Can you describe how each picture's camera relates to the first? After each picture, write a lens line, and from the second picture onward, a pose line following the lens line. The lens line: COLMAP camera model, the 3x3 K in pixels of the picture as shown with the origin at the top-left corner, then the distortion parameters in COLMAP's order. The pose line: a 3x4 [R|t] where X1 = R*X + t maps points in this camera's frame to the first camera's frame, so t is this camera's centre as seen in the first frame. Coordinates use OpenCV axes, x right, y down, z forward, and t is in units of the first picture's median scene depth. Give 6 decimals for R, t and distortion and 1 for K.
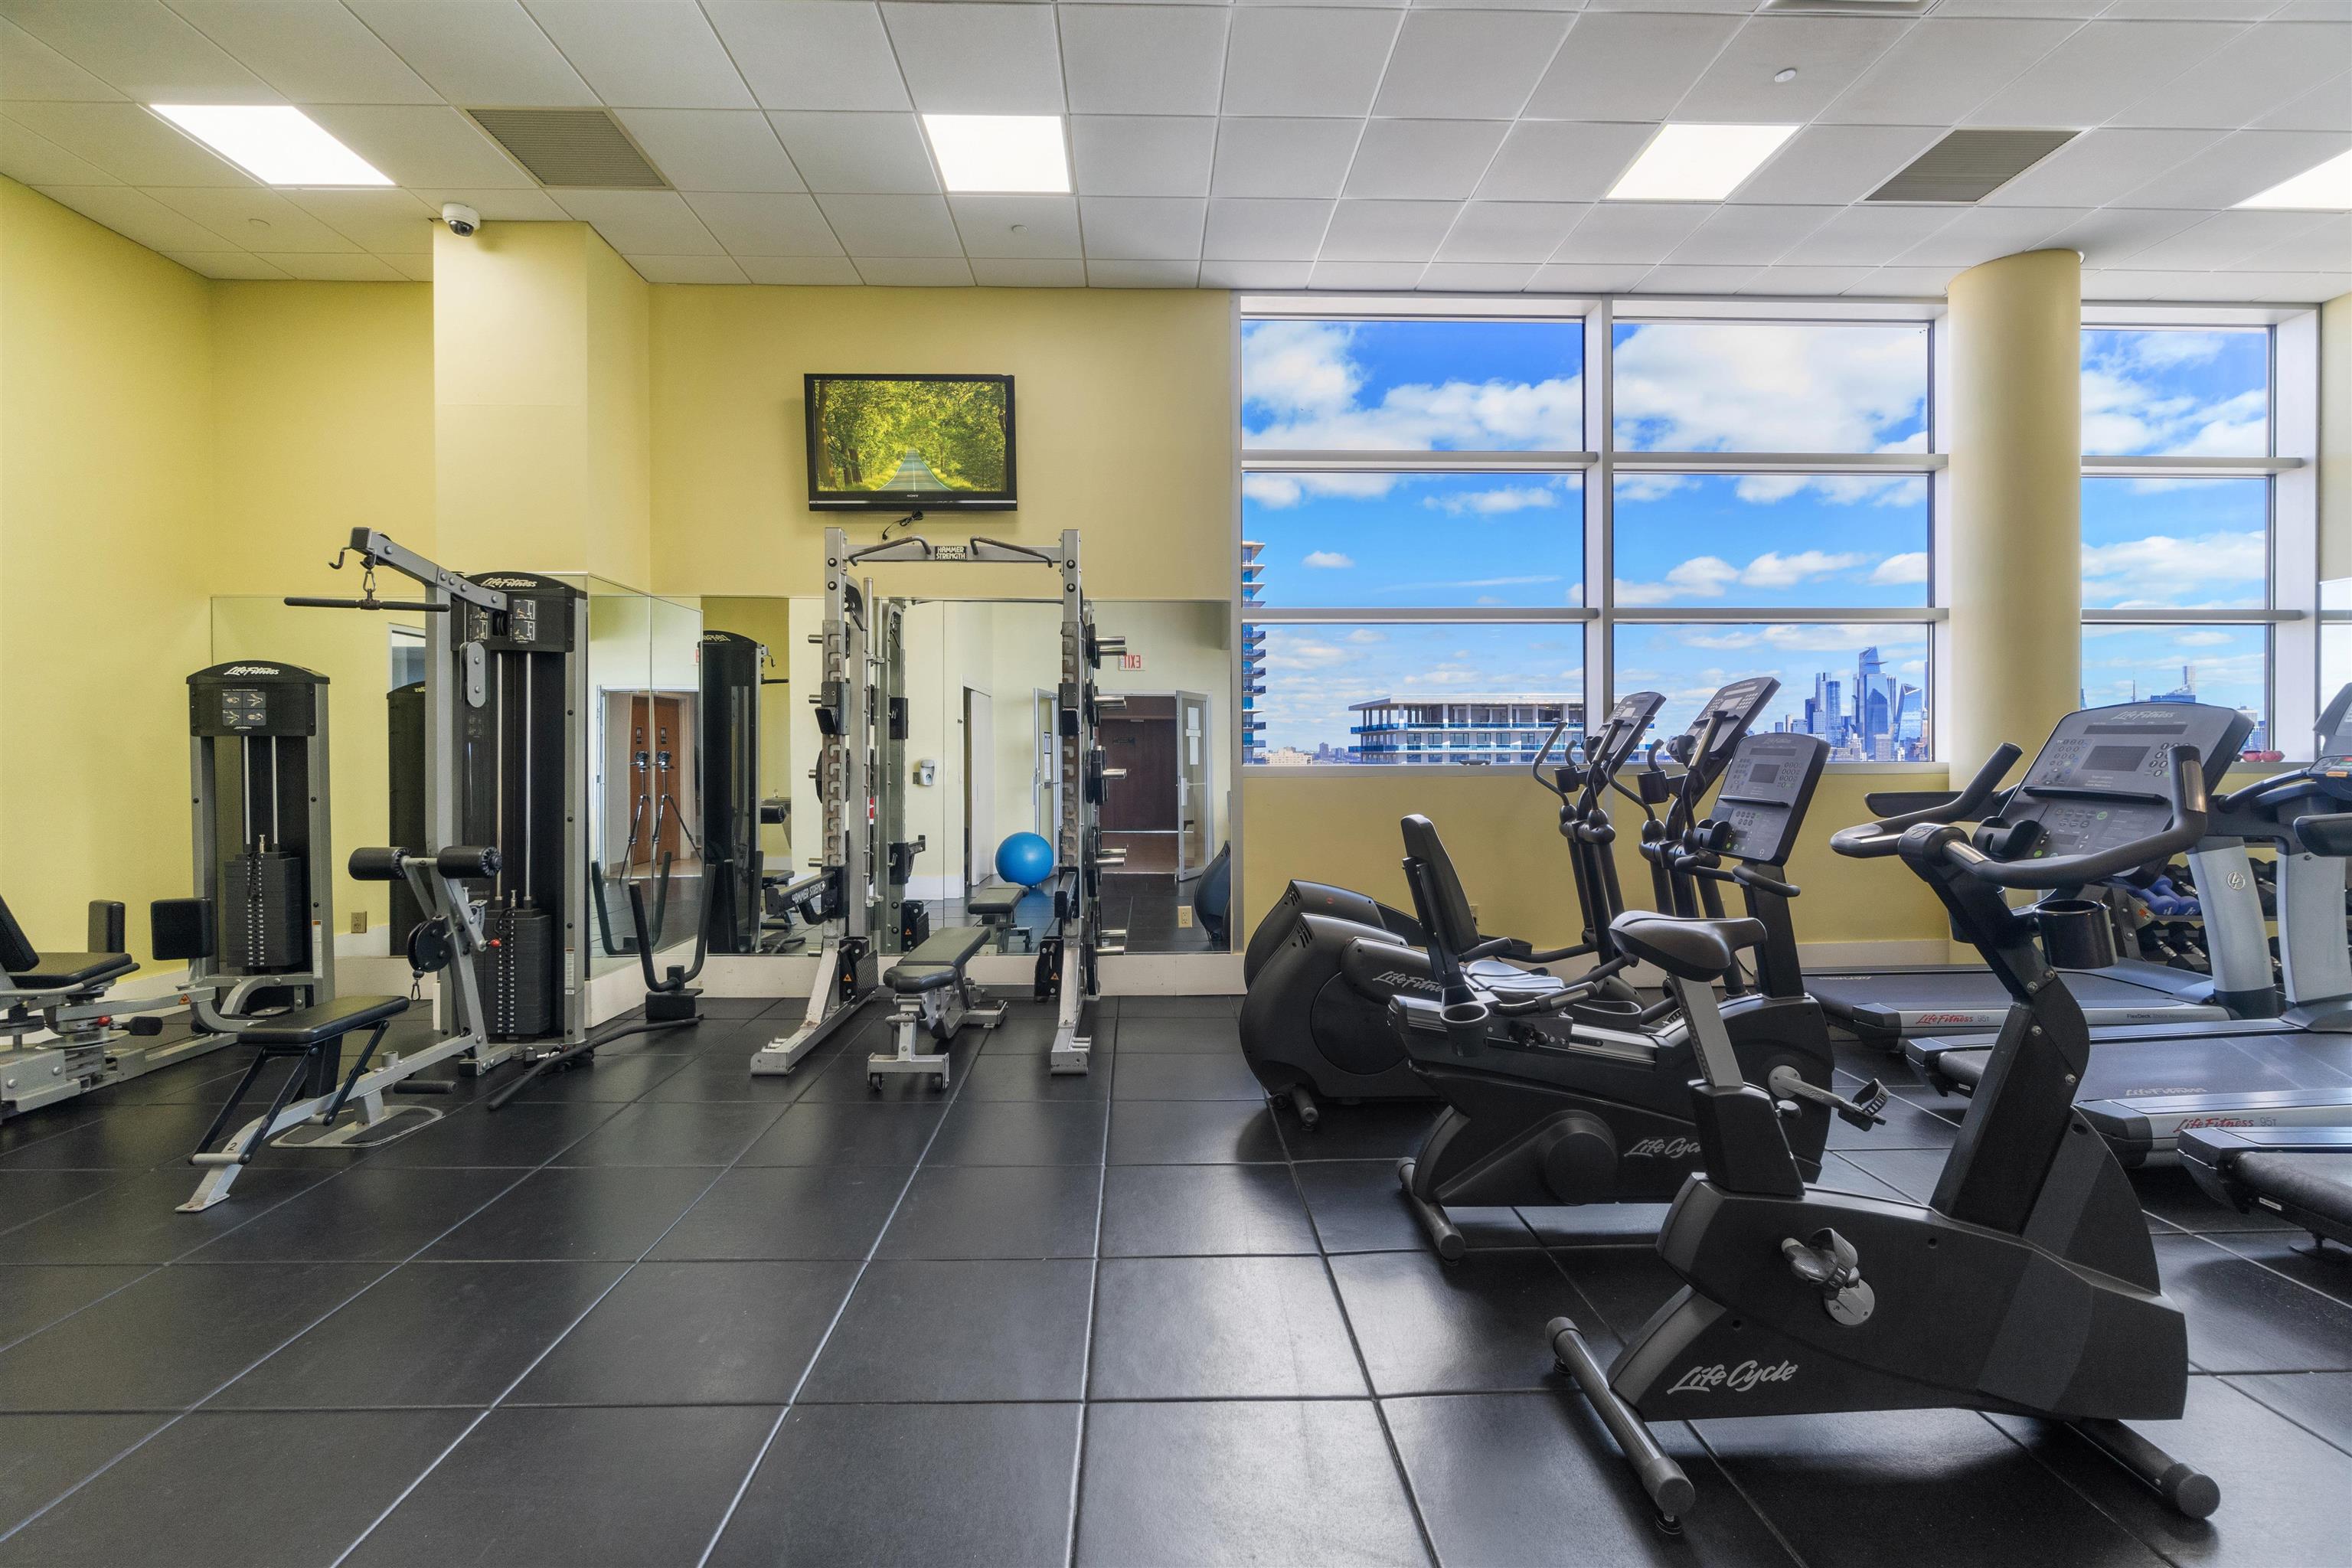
lens RADIAL K [[1024.3, 0, 1199.5], [0, 1024.3, 752.1], [0, 0, 1]] dist [-0.001391, -0.000460]
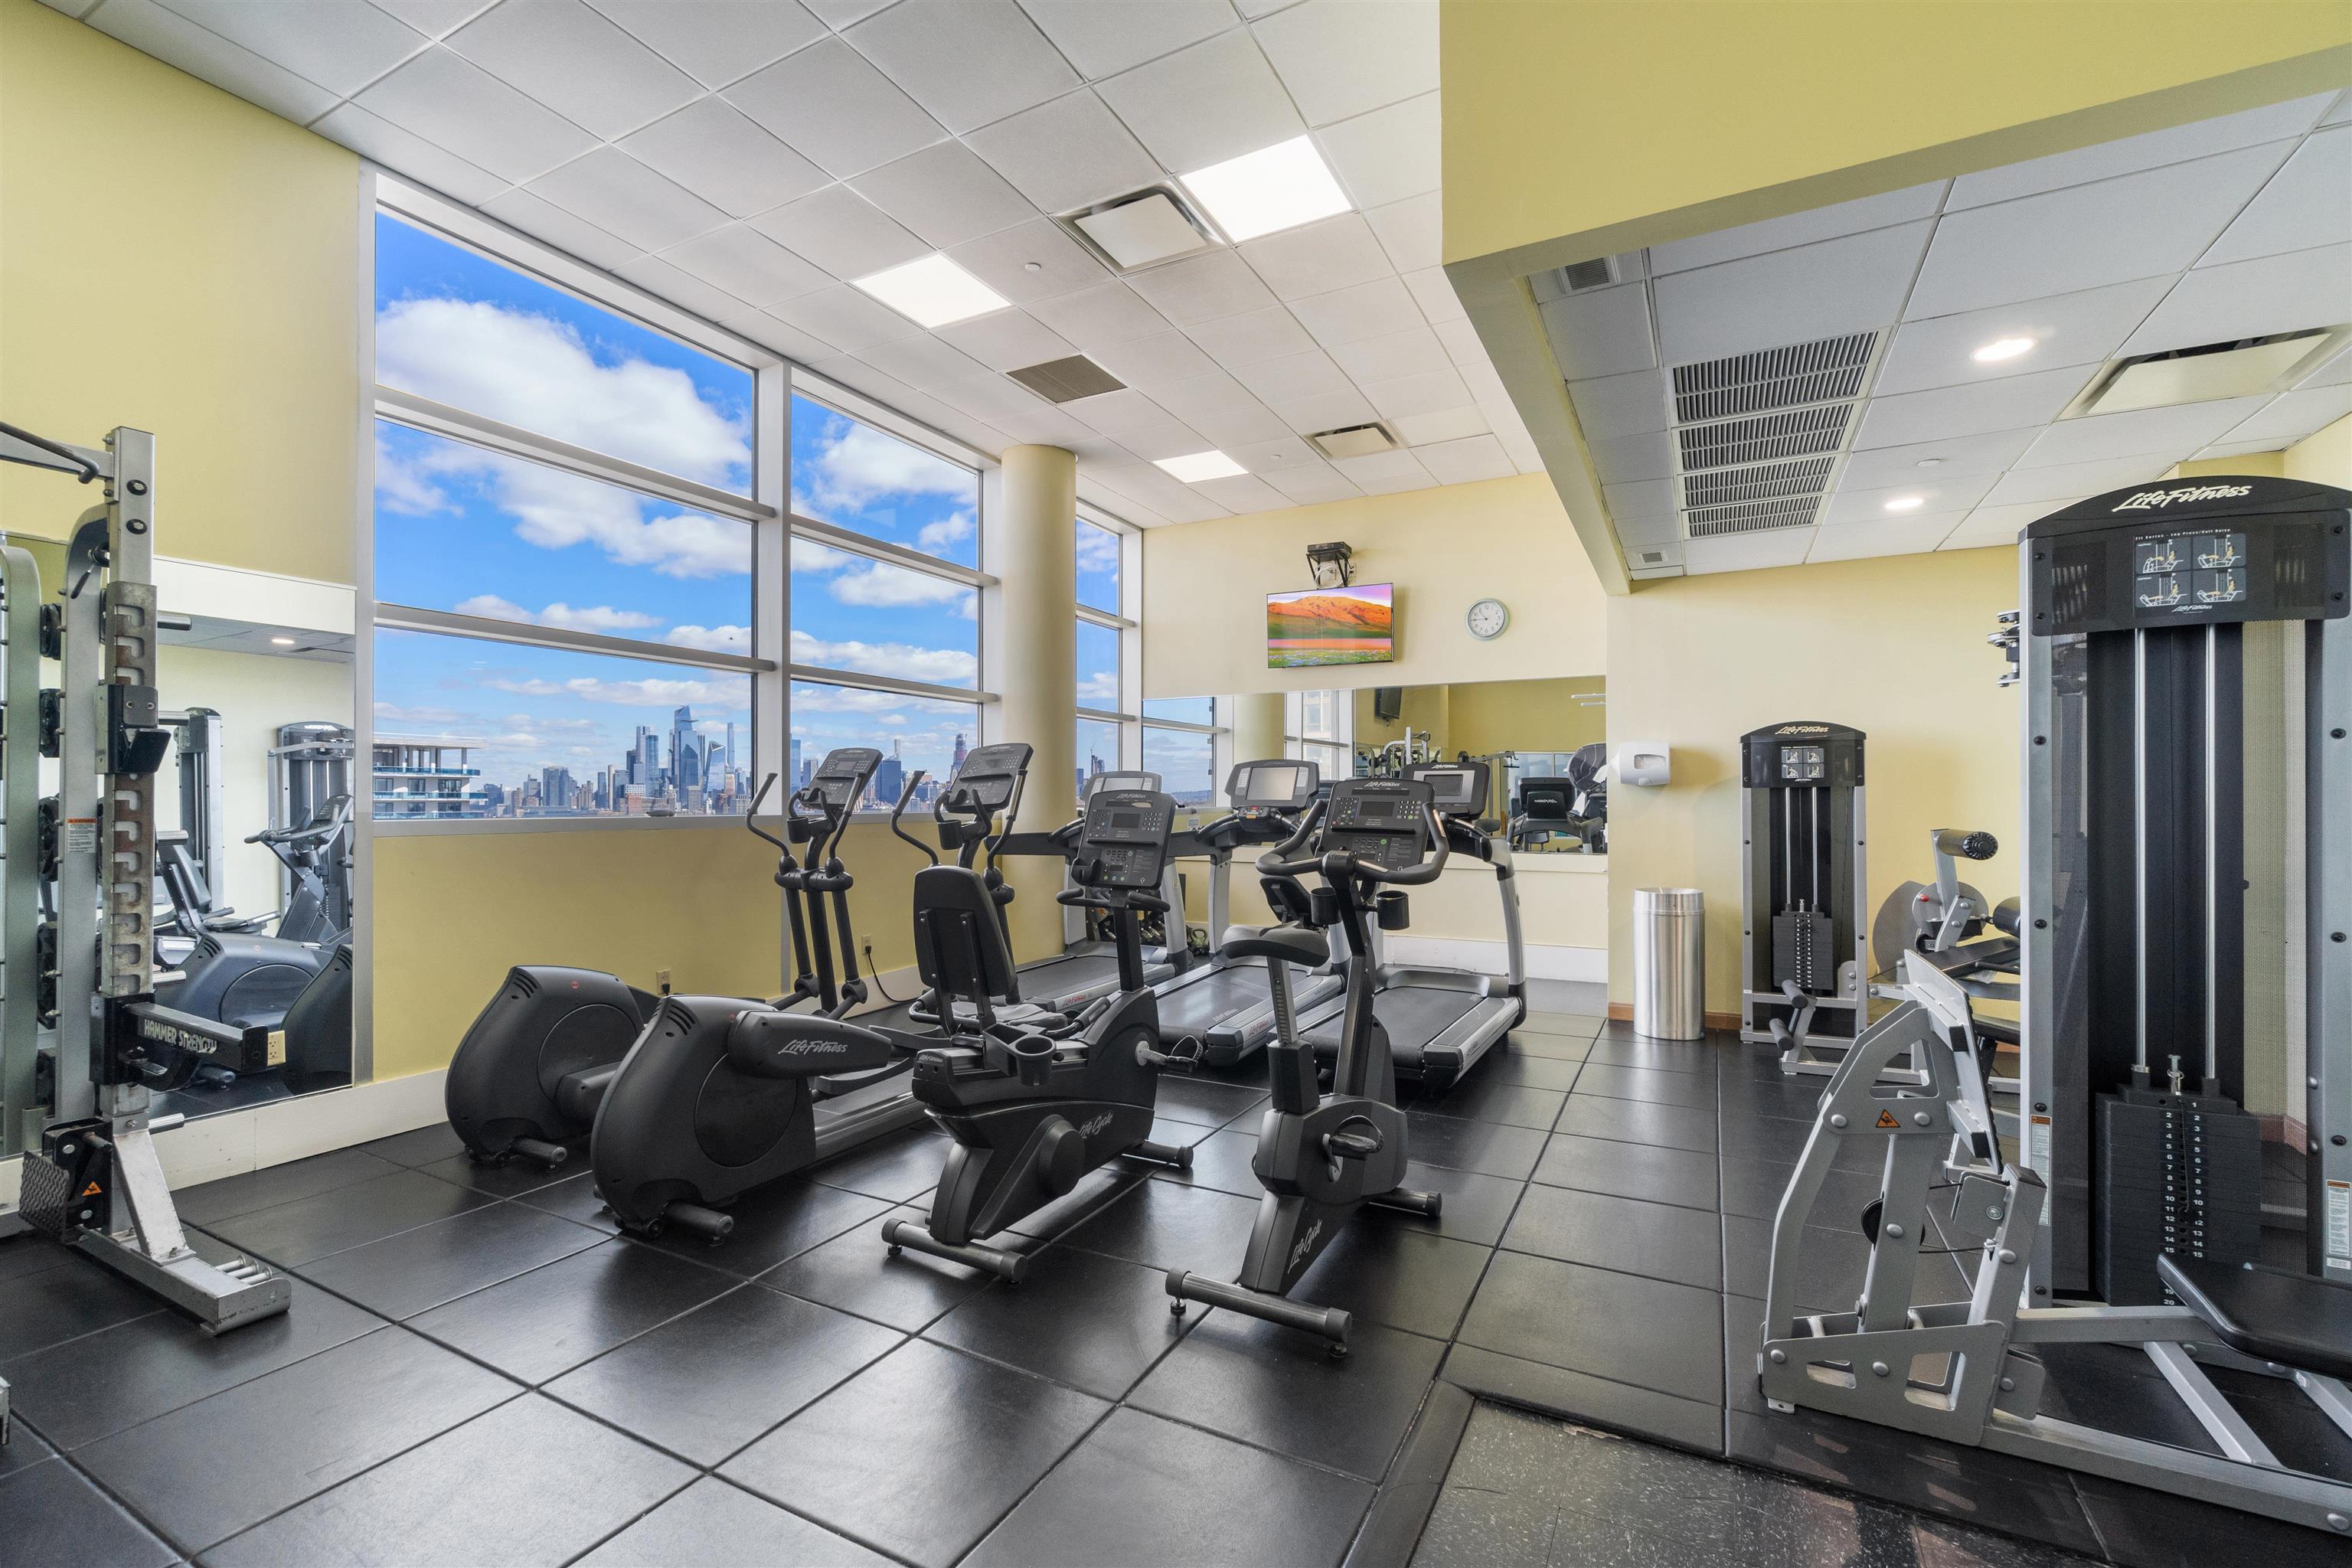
lens RADIAL K [[1024.3, 0, 1163.6], [0, 1024.3, 795.7], [0, 0, 1]] dist [-0.001391, -0.000460]
pose [[0.498743, 0.007625, 0.866716, -0.301243], [-0.002578, 0.999970, -0.007314, -0.001439], [-0.866746, 0.001413, 0.498748, 0.160106]]
